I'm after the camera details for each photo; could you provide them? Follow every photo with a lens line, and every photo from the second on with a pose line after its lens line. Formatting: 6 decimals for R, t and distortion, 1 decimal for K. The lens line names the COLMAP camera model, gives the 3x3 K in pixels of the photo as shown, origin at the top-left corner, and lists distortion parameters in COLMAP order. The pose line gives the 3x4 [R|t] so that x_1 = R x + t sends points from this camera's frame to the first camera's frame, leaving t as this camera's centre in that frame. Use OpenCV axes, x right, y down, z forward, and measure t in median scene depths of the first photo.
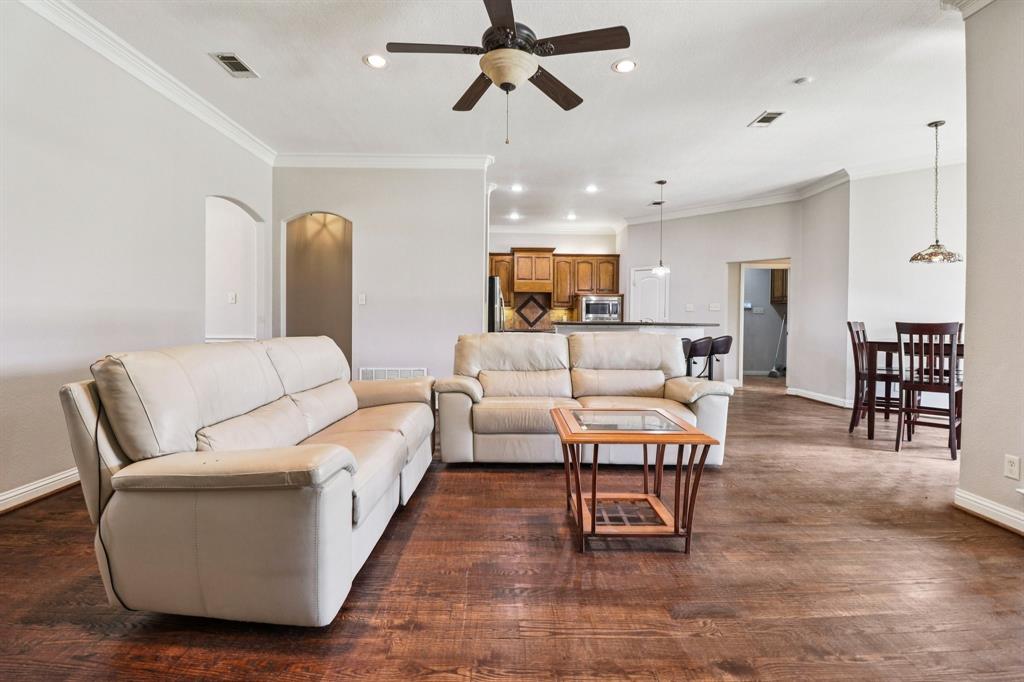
lens RADIAL K [[473.1, 0, 511.7], [0, 473.1, 321.3], [0, 0, 1]] dist [0.001879, -0.009745]
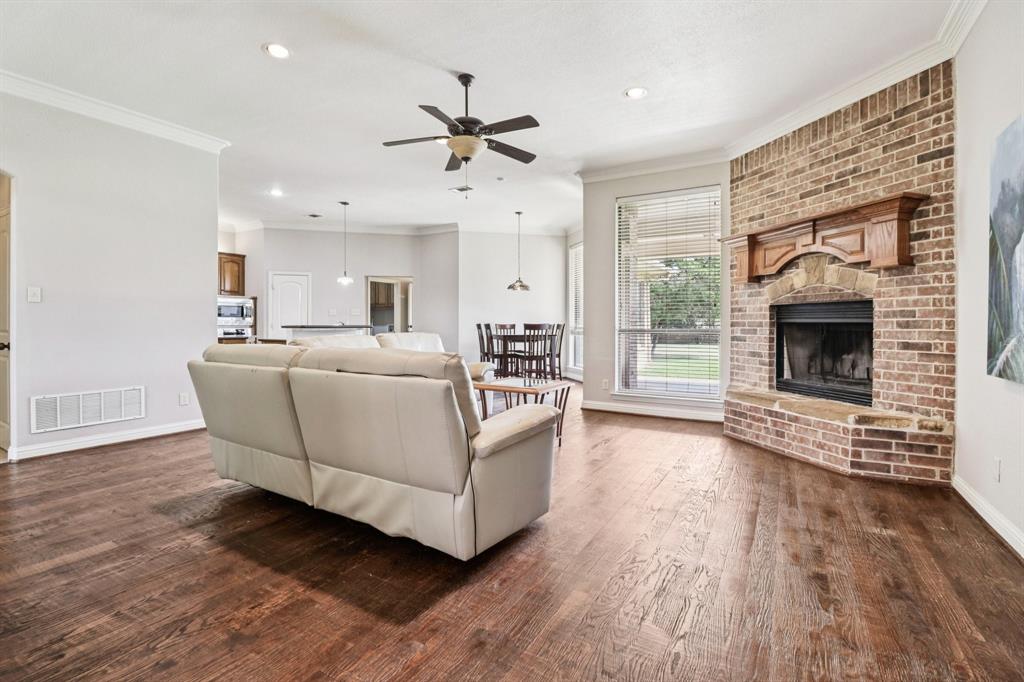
lens RADIAL K [[480.5, 0, 511.1], [0, 480.5, 327.5], [0, 0, 1]] dist [-0.020873, -0.001117]
pose [[0.504383, -0.016138, 0.863329, -0.703656], [0.007240, 0.999869, 0.014461, -0.009484], [-0.863450, -0.001043, 0.504434, 0.098837]]
